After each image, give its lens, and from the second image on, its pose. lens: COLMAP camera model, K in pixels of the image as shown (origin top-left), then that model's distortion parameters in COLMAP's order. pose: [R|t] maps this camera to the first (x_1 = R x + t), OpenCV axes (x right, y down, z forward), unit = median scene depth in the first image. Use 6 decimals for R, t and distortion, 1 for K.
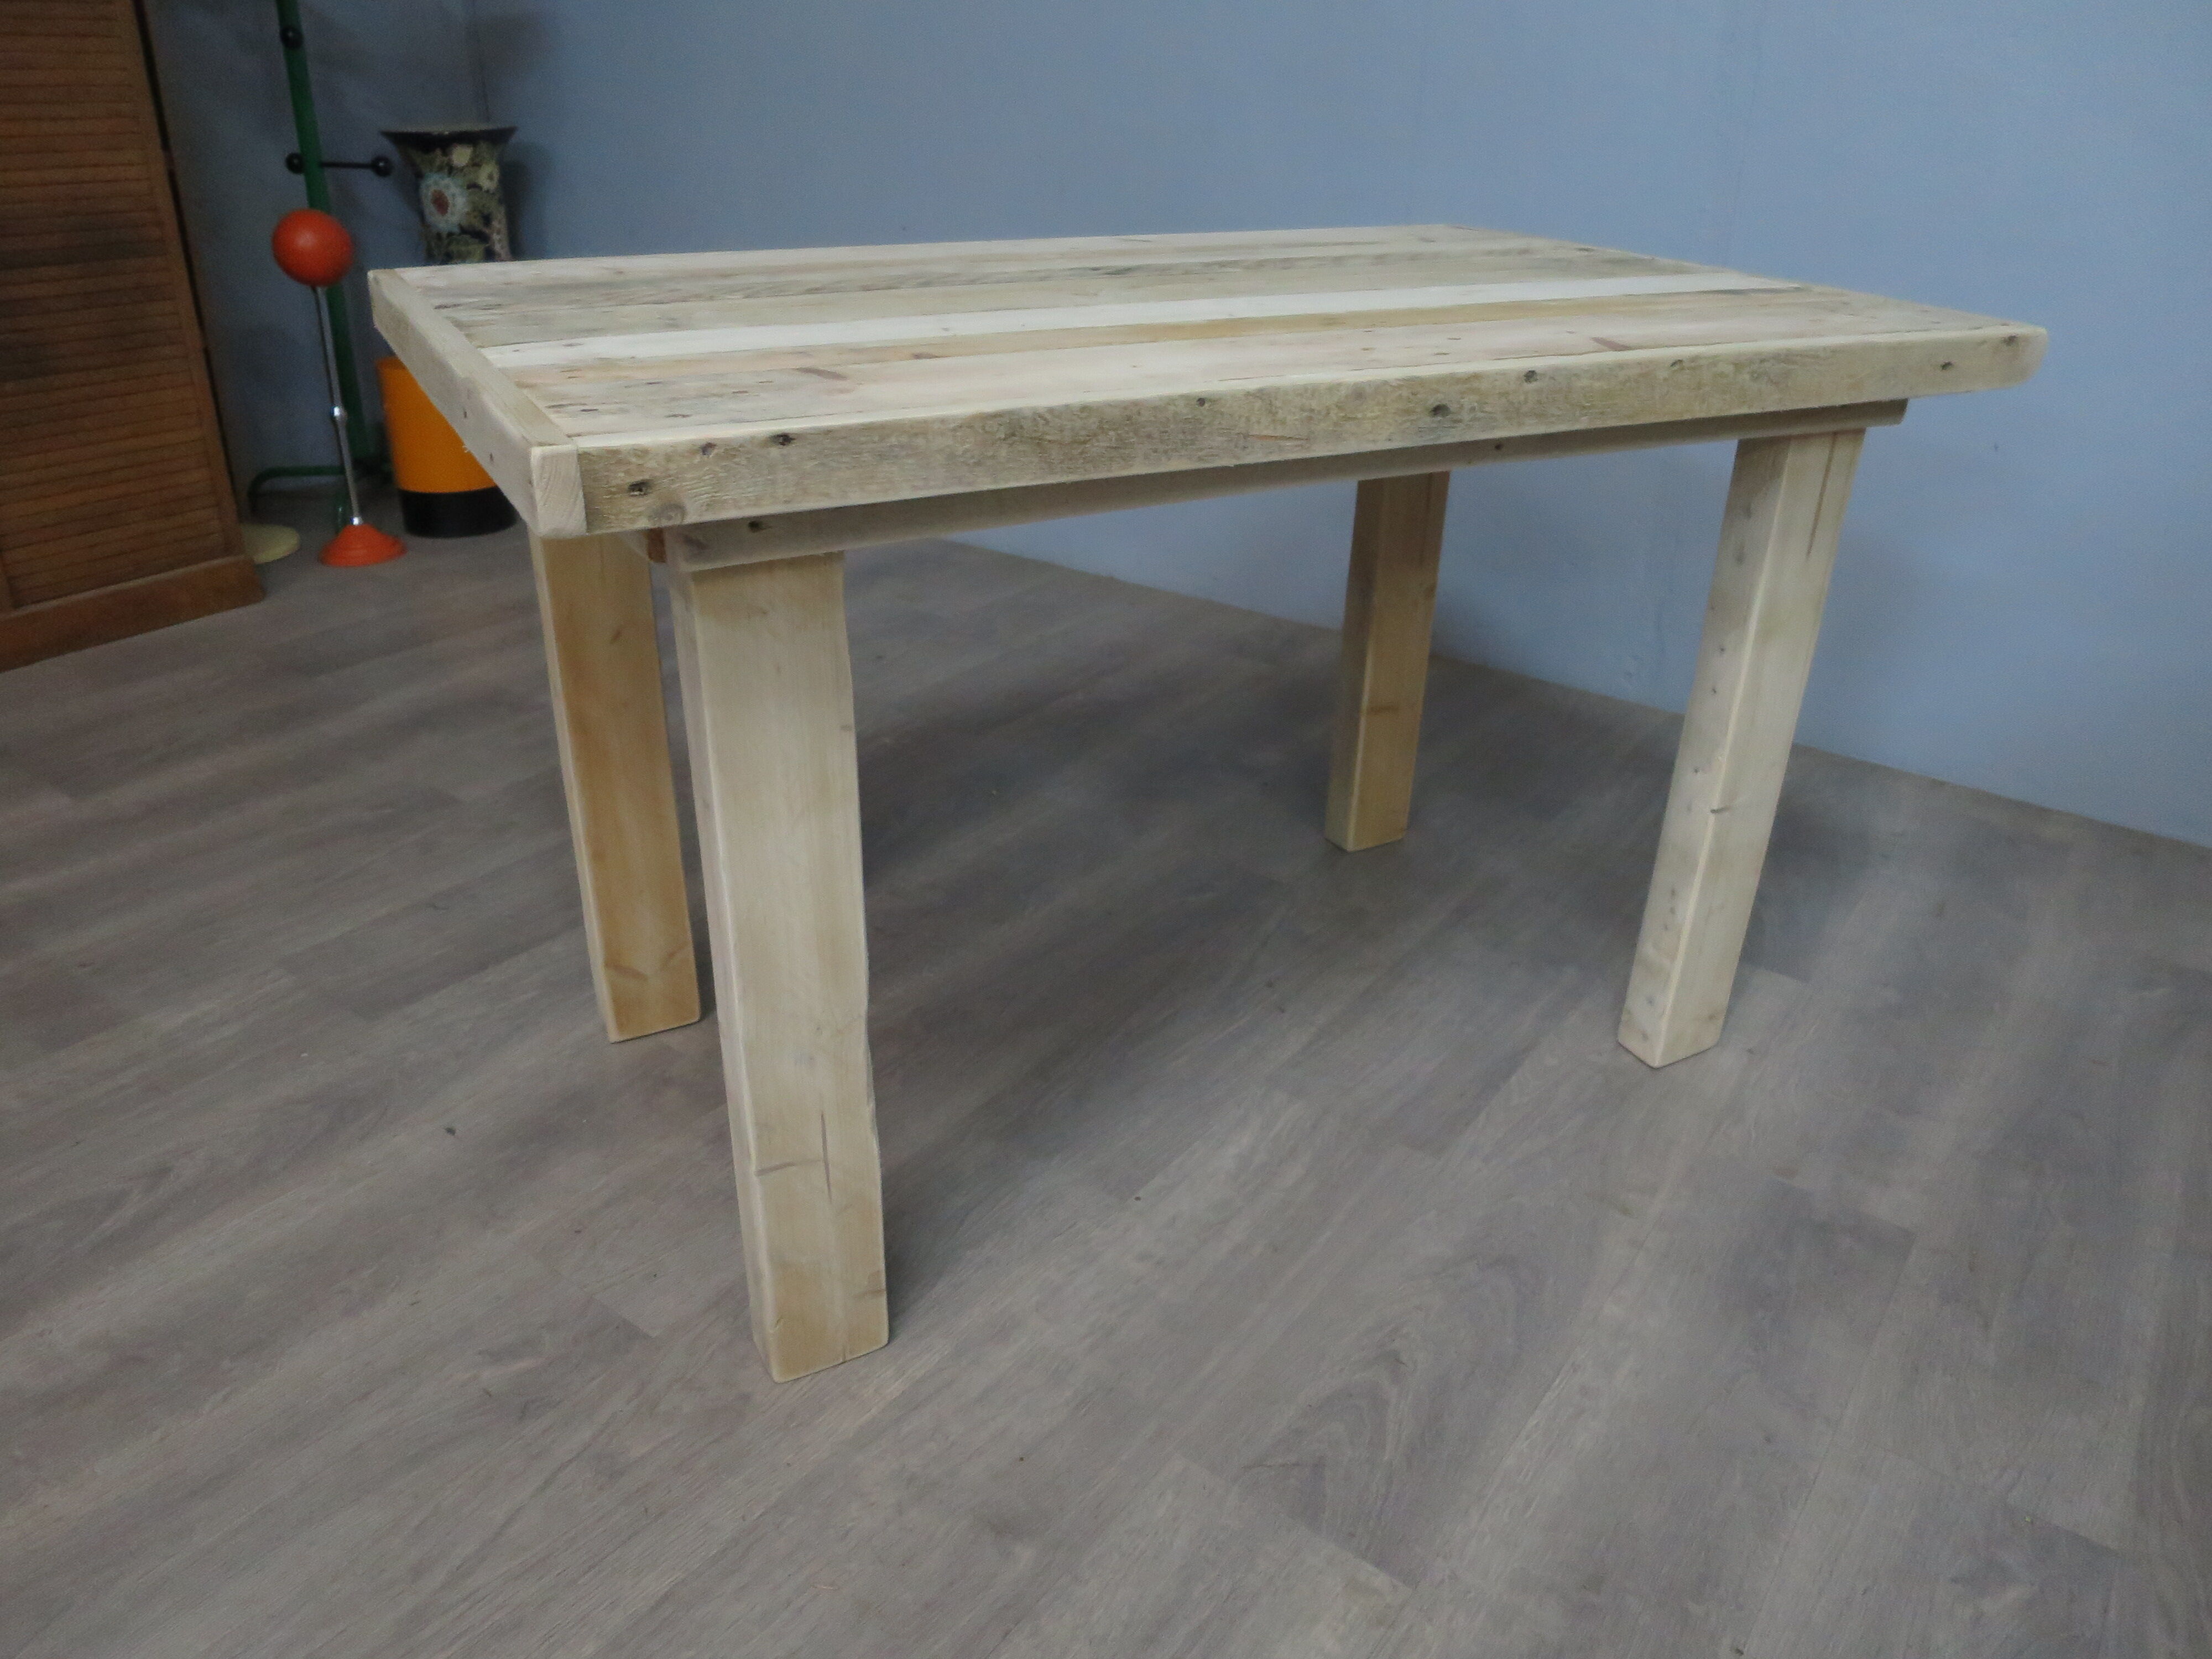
lens RADIAL K [[1595.7, 0, 1104.1], [0, 1595.7, 838.6], [0, 0, 1]] dist [-0.051383, 0.009545]
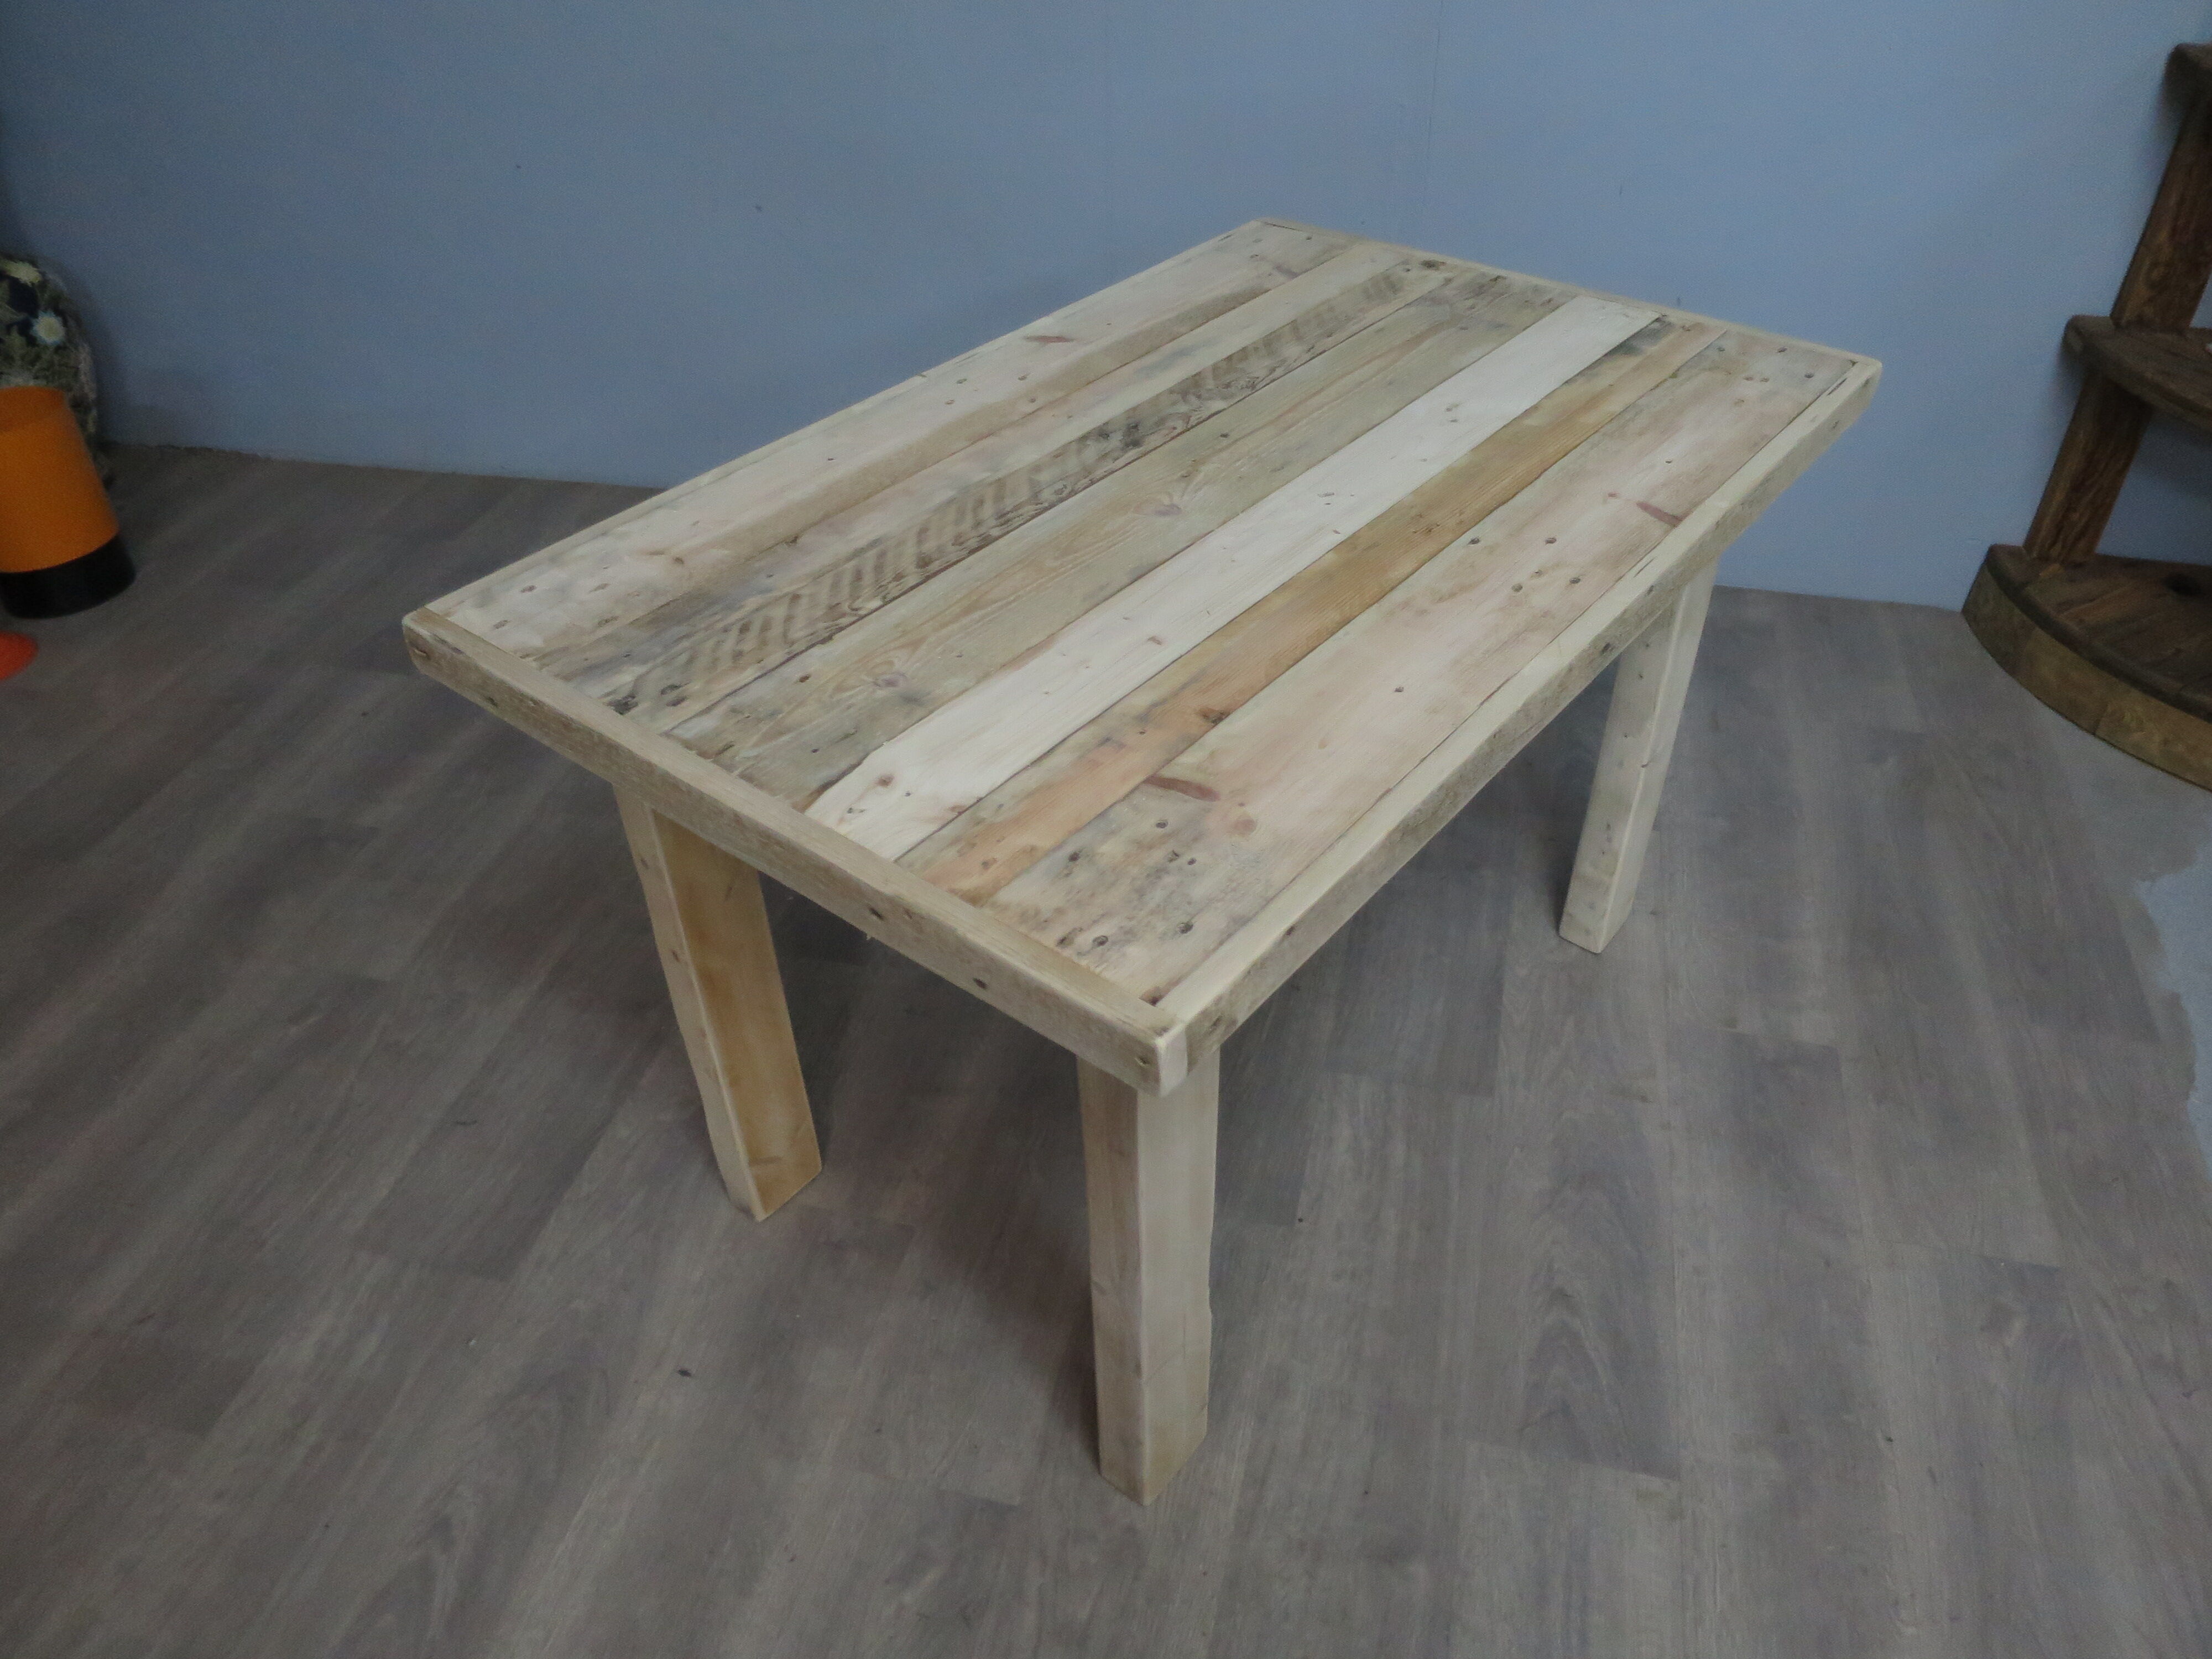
lens RADIAL K [[1591.5, 0, 1110.7], [0, 1591.5, 838.0], [0, 0, 1]] dist [-0.046275, 0.004161]
pose [[0.923147, -0.272035, 0.271656, -0.383299], [0.209948, 0.948667, 0.236542, -0.383037], [-0.322059, -0.161329, 0.932872, -0.012418]]
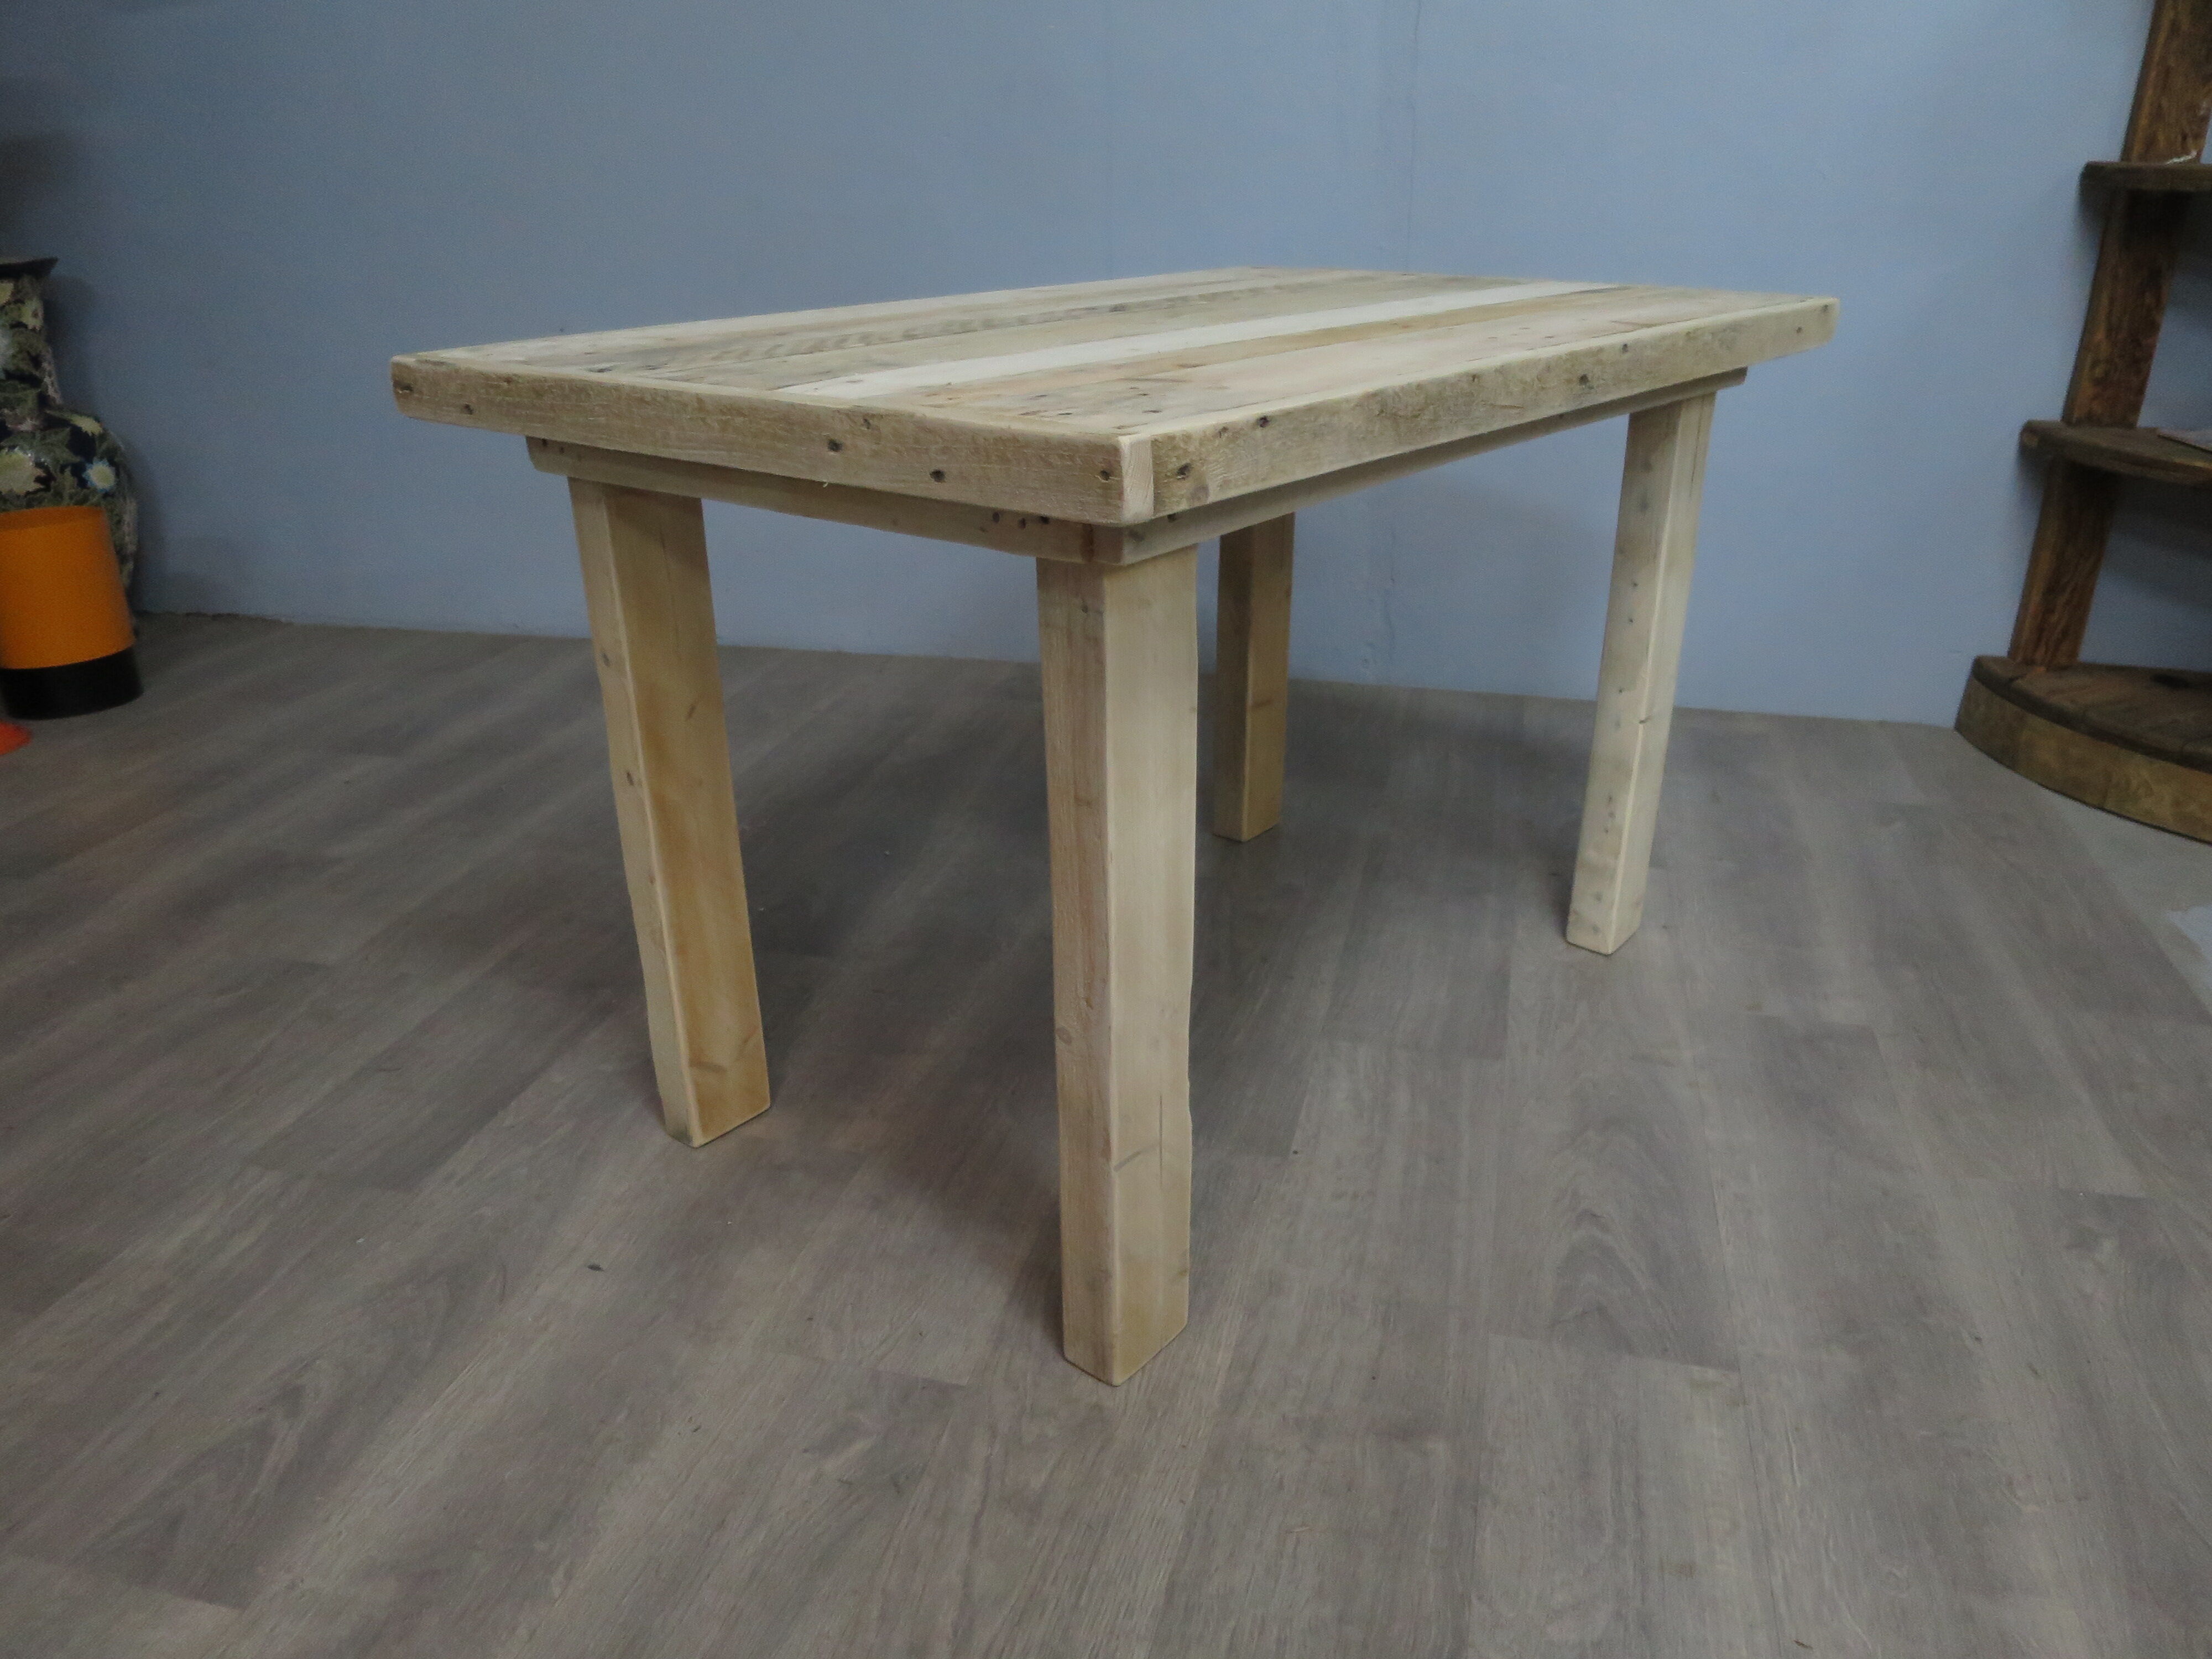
lens RADIAL K [[1591.5, 0, 1110.7], [0, 1591.5, 838.0], [0, 0, 1]] dist [-0.046275, 0.004161]
pose [[0.927724, -0.175269, 0.329559, -0.443515], [0.194122, 0.980661, -0.024919, 0.023320], [-0.318819, 0.087092, 0.943806, 0.015013]]
